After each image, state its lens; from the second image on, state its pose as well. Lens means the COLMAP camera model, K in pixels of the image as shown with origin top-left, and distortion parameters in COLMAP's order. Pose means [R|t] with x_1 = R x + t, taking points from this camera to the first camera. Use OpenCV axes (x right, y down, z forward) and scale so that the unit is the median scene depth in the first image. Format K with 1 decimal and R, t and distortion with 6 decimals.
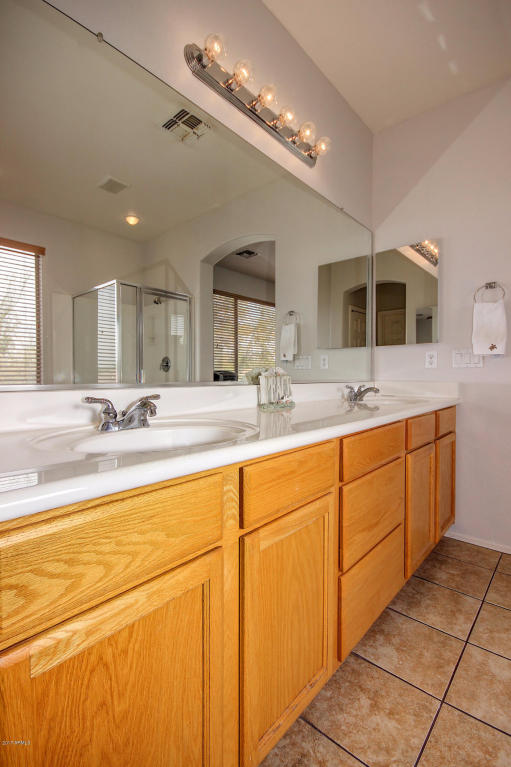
lens RADIAL K [[359.2, 0, 255.5], [0, 359.2, 383.5], [0, 0, 1]] dist [-0.000294, 0.000016]
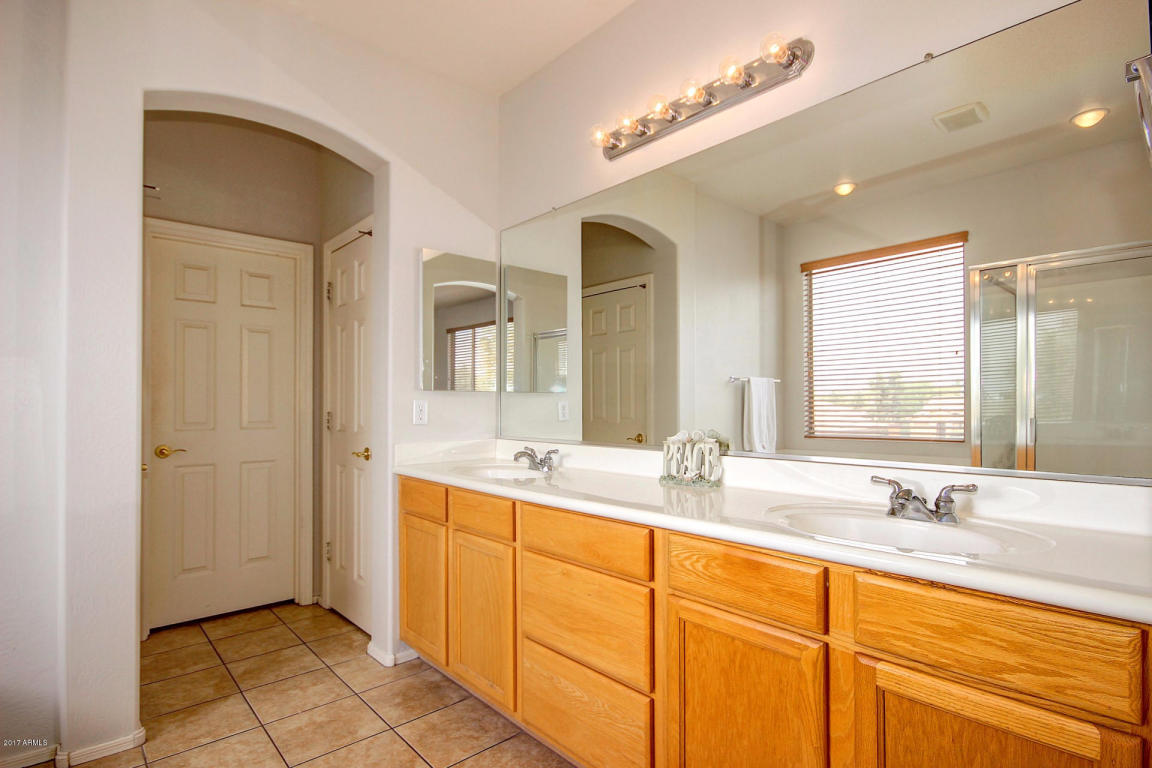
lens RADIAL K [[599.9, 0, 562.3], [0, 599.9, 394.6], [0, 0, 1]] dist [0.025154, -0.012616]
pose [[-0.153097, -0.018256, -0.988043, 1.385241], [-0.017377, 0.999724, -0.015779, -0.100672], [0.988058, 0.014753, -0.153372, 0.959963]]
